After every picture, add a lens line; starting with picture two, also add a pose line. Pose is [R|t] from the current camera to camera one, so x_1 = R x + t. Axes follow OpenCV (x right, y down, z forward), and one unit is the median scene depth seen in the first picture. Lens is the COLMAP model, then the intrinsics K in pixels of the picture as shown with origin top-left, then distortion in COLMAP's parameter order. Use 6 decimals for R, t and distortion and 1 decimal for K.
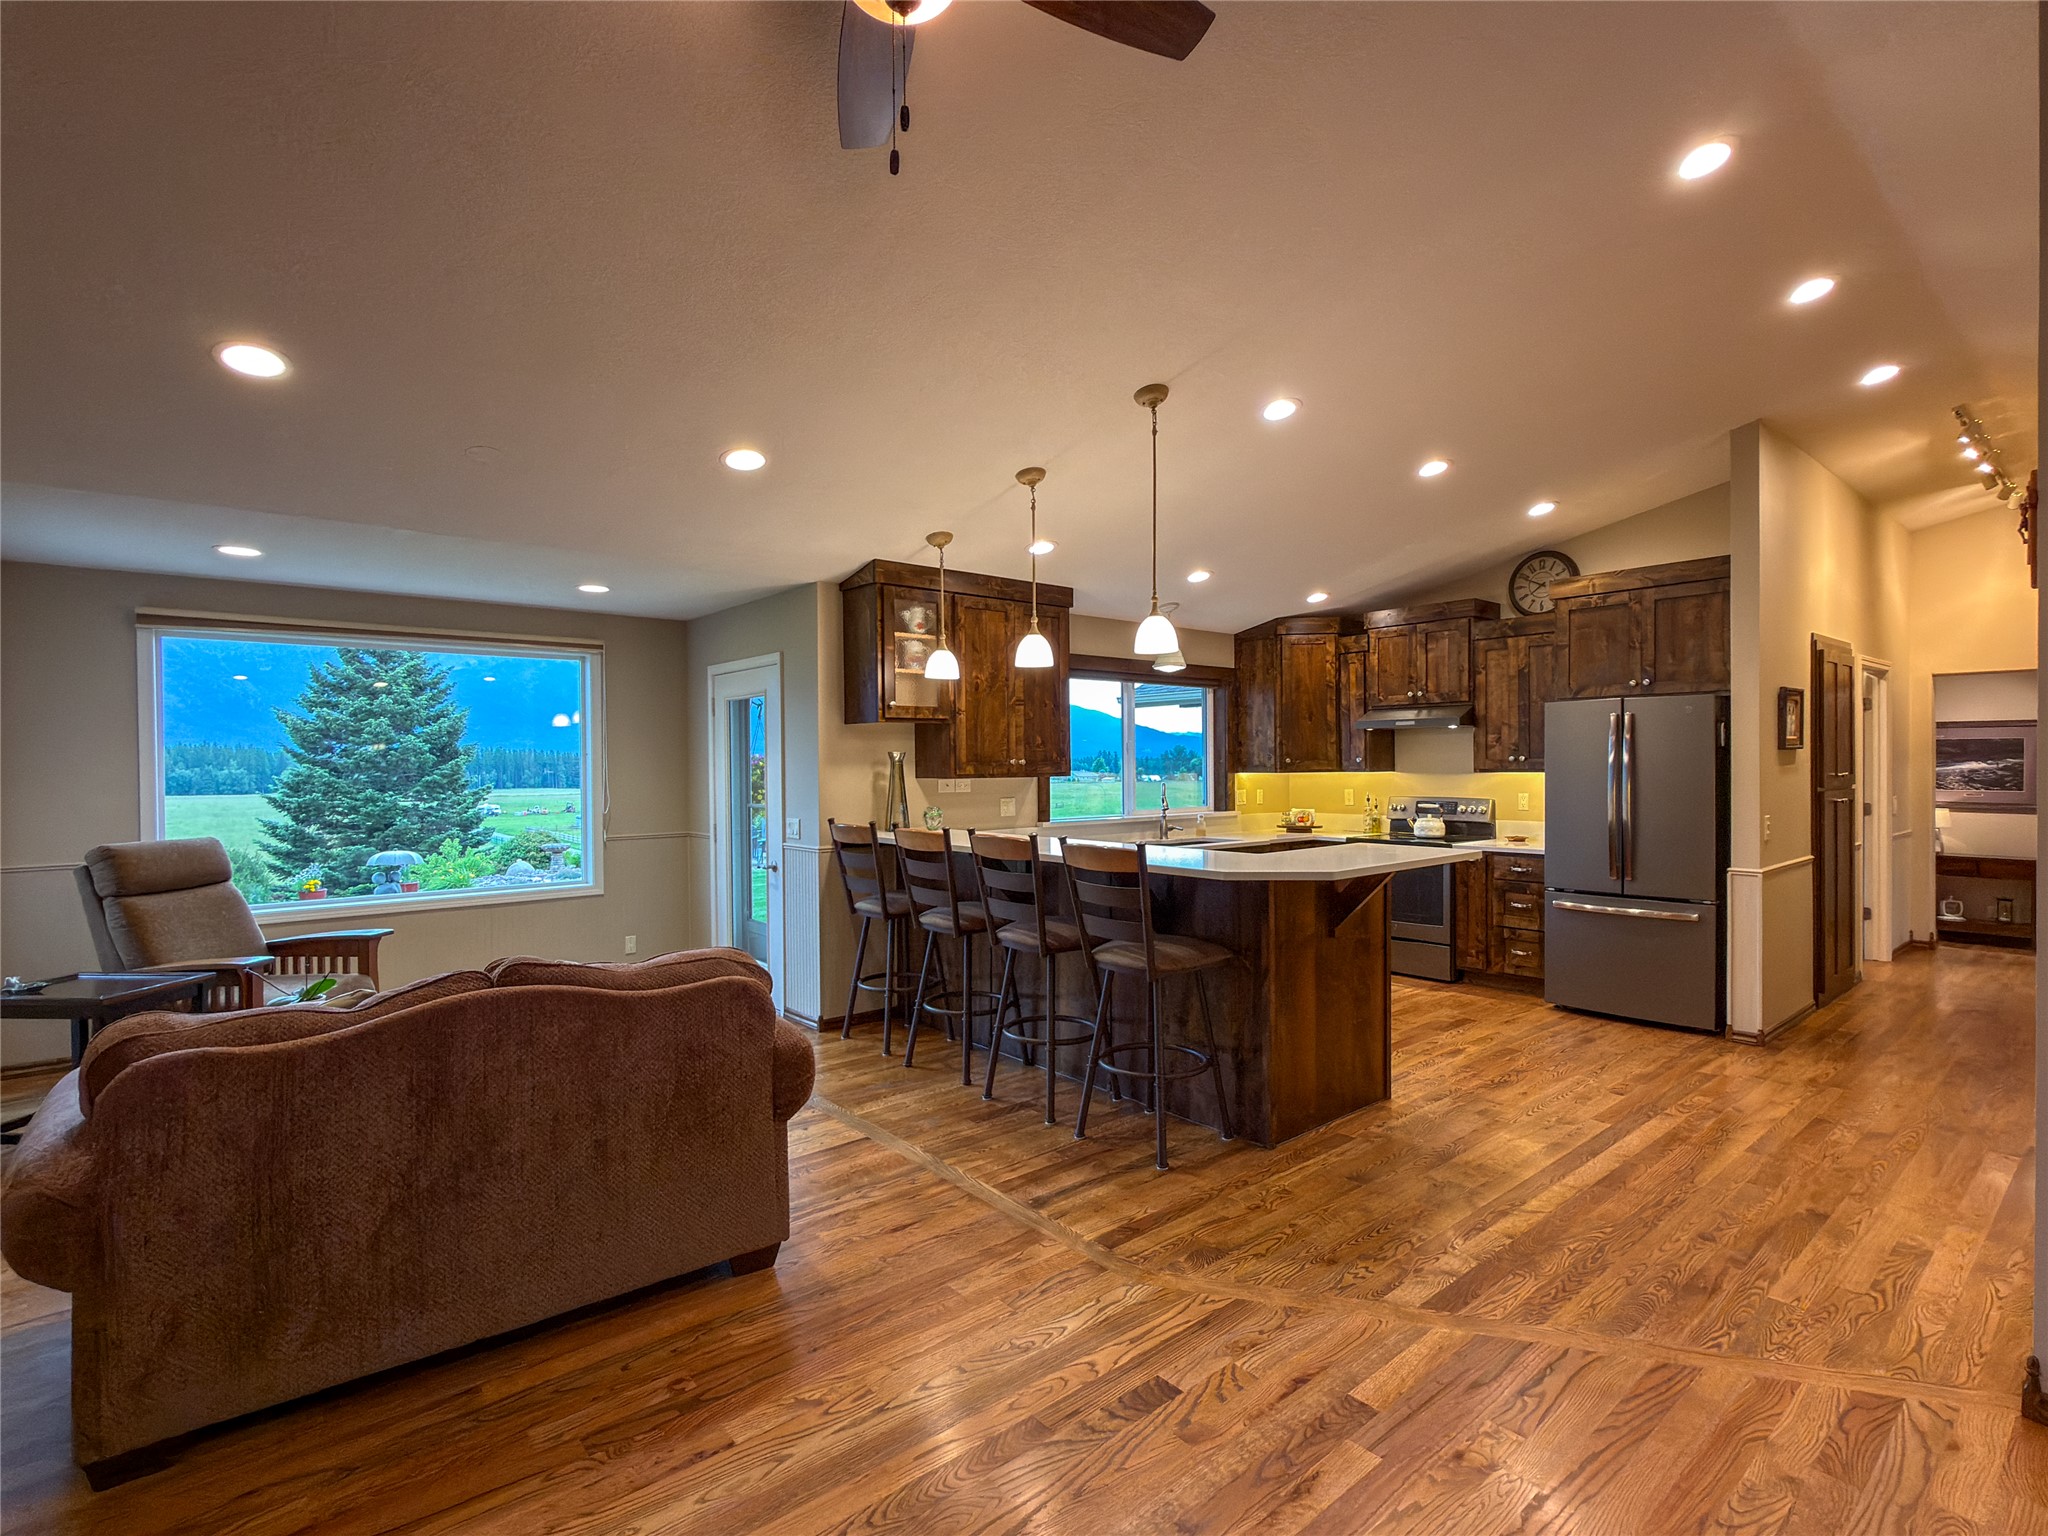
lens RADIAL K [[980.5, 0, 1030.6], [0, 980.5, 777.0], [0, 0, 1]] dist [0.000797, -0.000324]
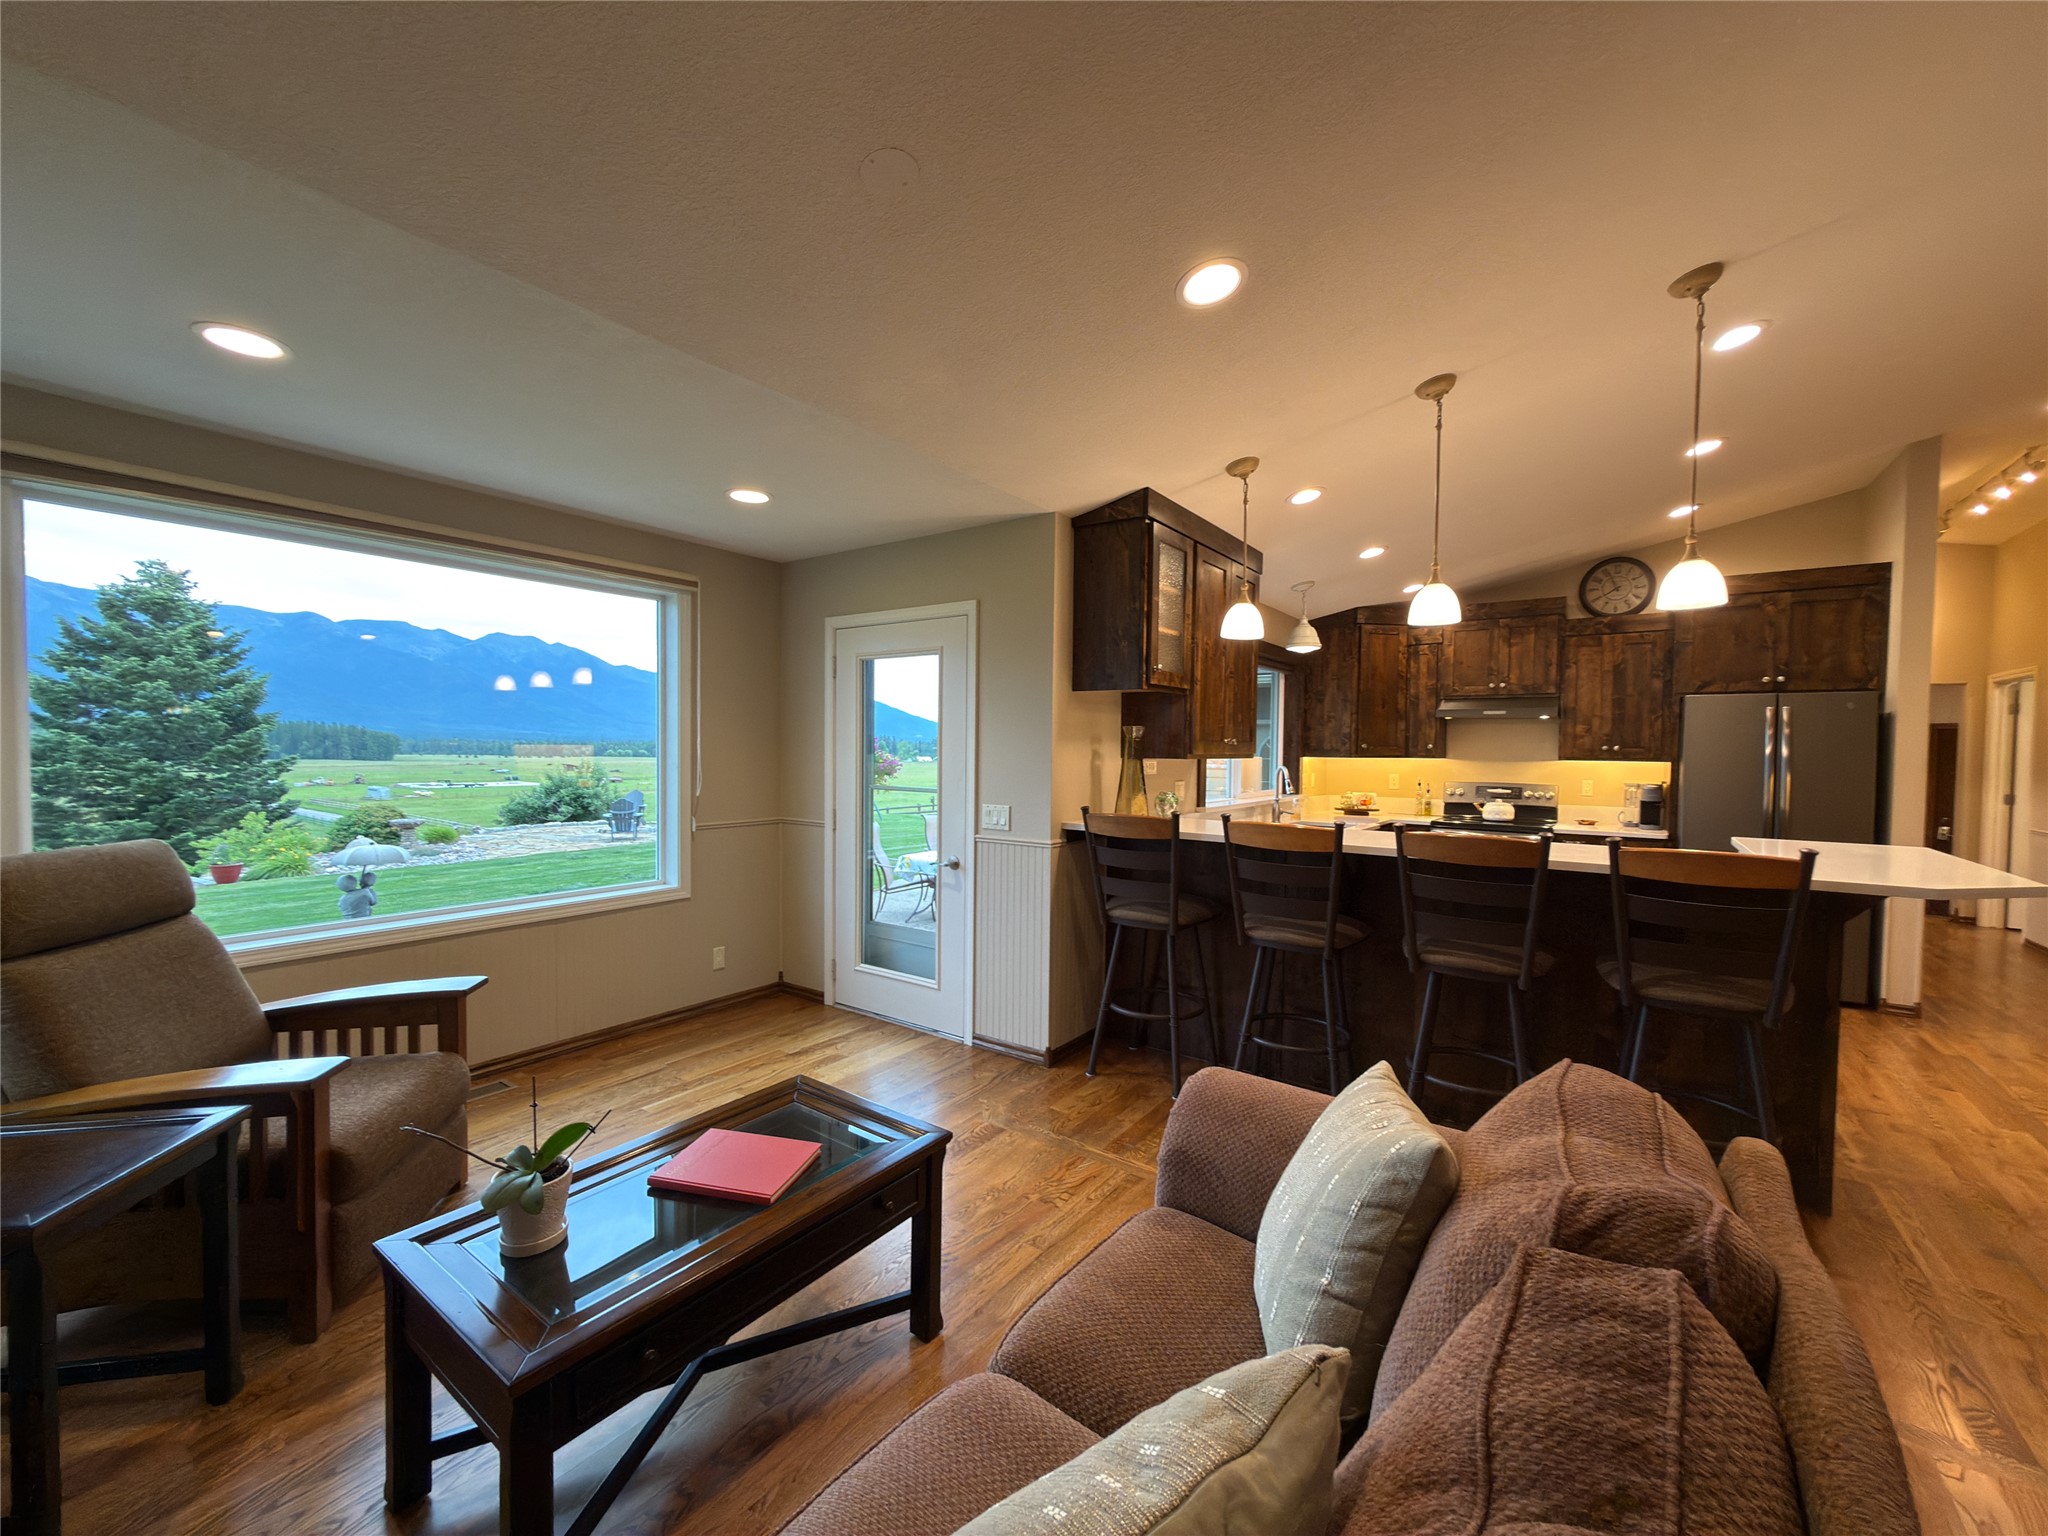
lens RADIAL K [[813.5, 0, 1028.9], [0, 813.5, 774.2], [0, 0, 1]] dist [0.000599, 0.000100]
pose [[0.967978, 0.010812, 0.250802, -0.325022], [-0.015820, 0.999714, 0.017957, 0.003482], [-0.250536, -0.021350, 0.967872, 0.285210]]
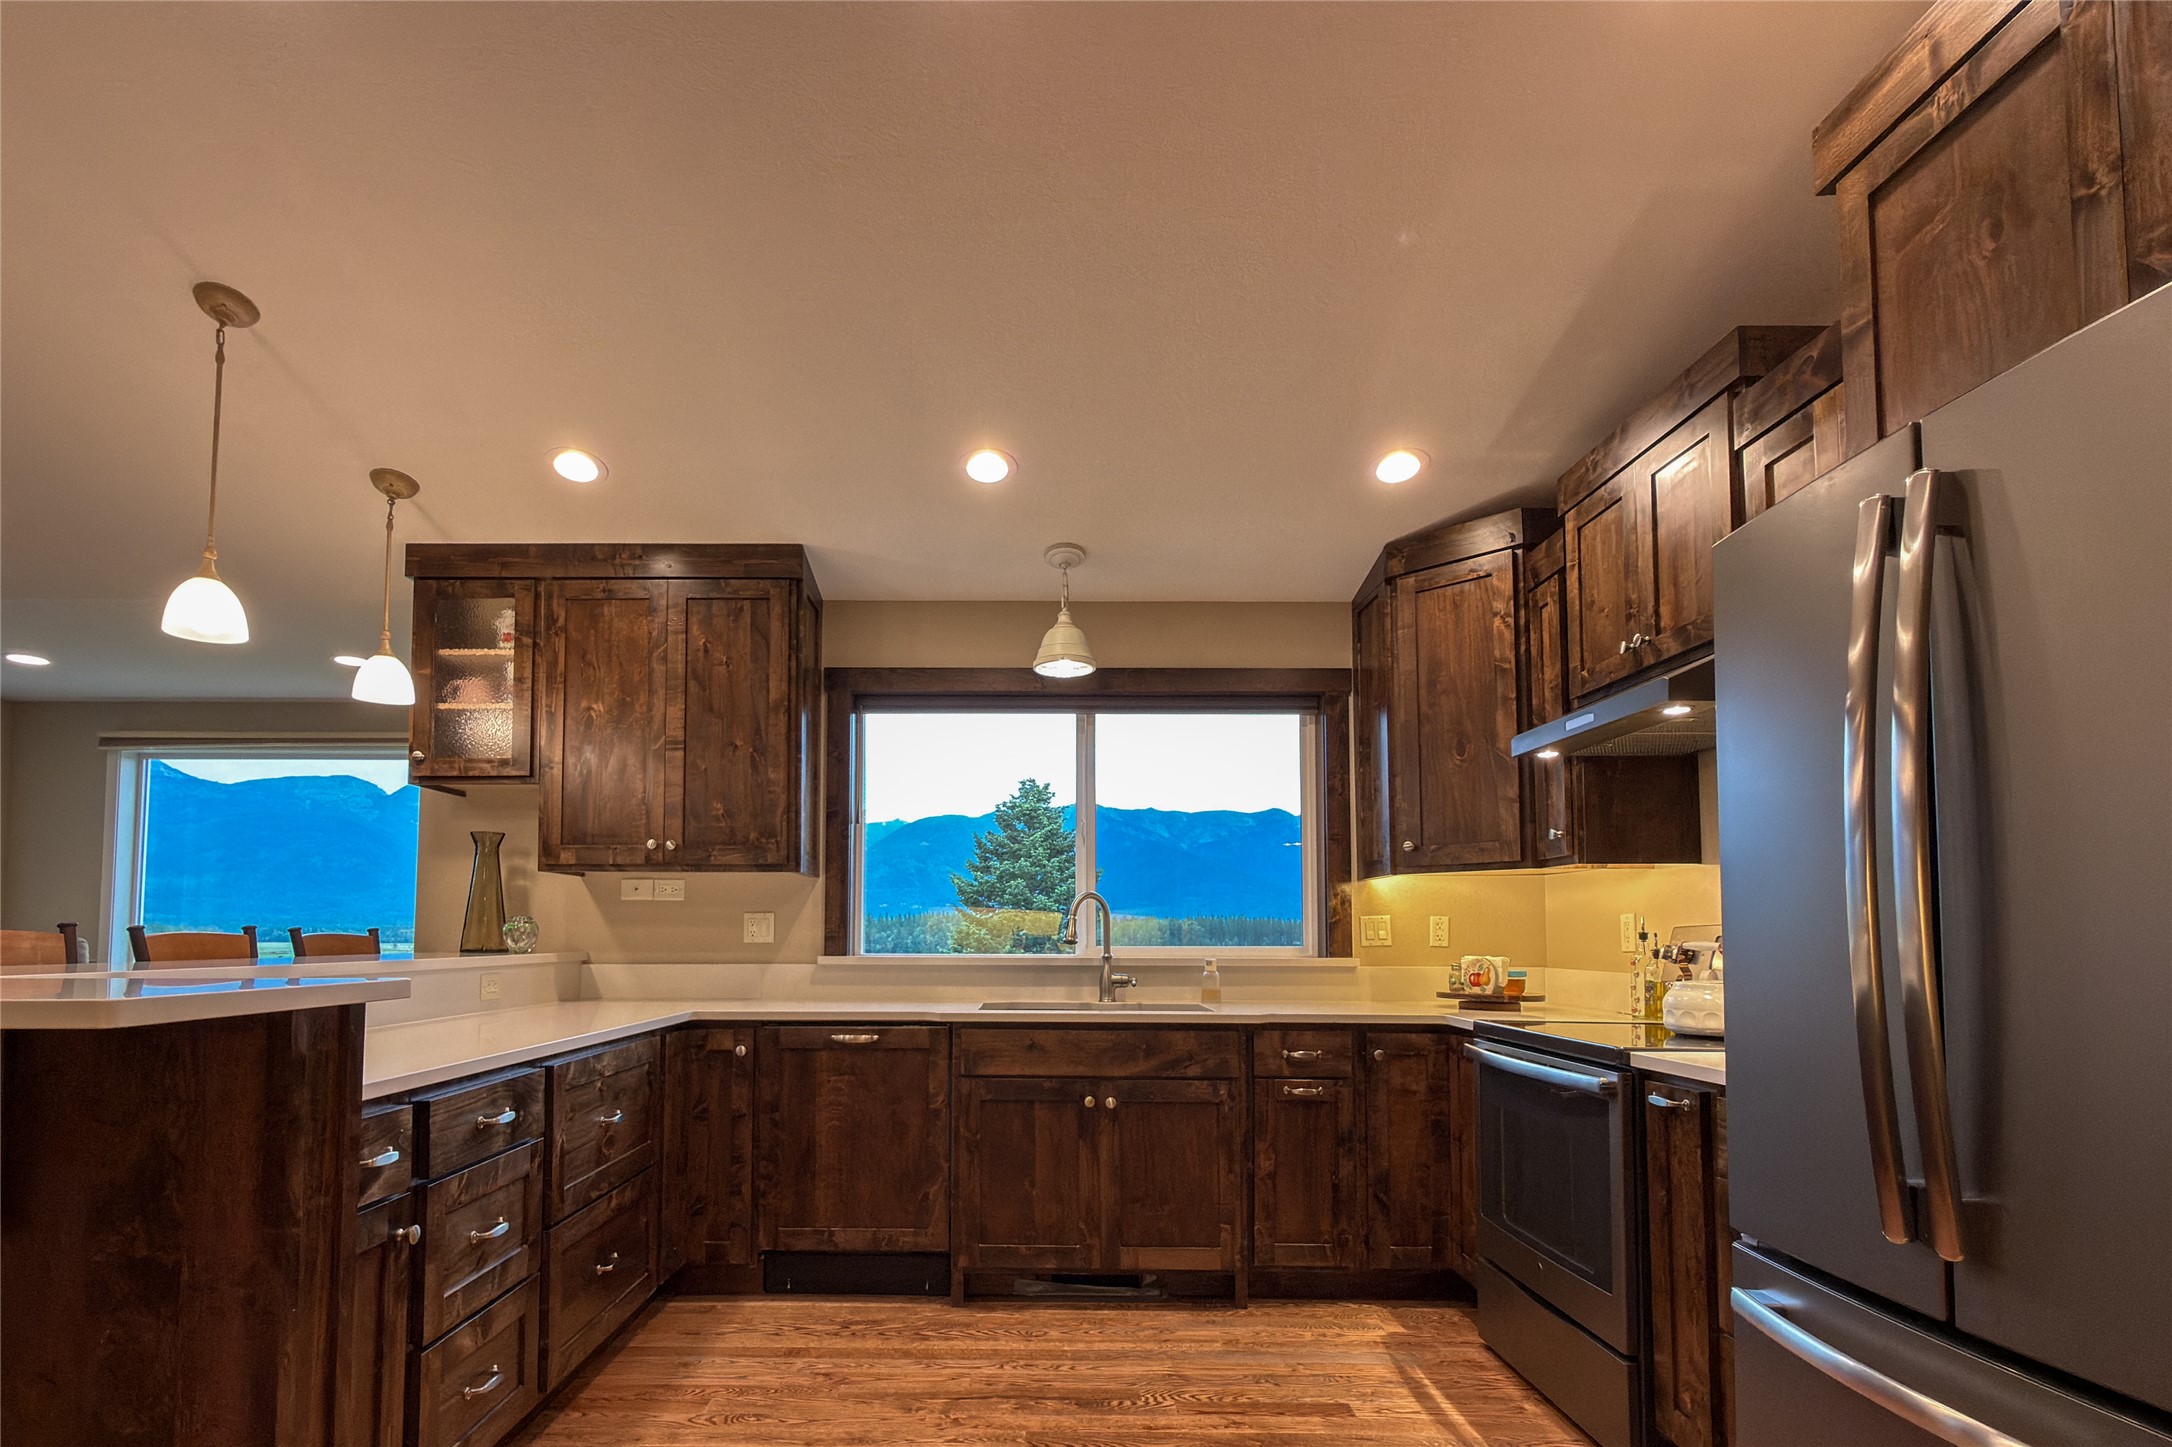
lens RADIAL K [[1066.1, 0, 1019.5], [0, 1066.1, 874.8], [0, 0, 1]] dist [0.000744, 0.000336]
pose [[0.762100, -0.025901, -0.646941, 0.490227], [-0.018173, 0.997950, -0.061362, 0.033352], [0.647204, 0.058521, 0.760067, 0.562637]]
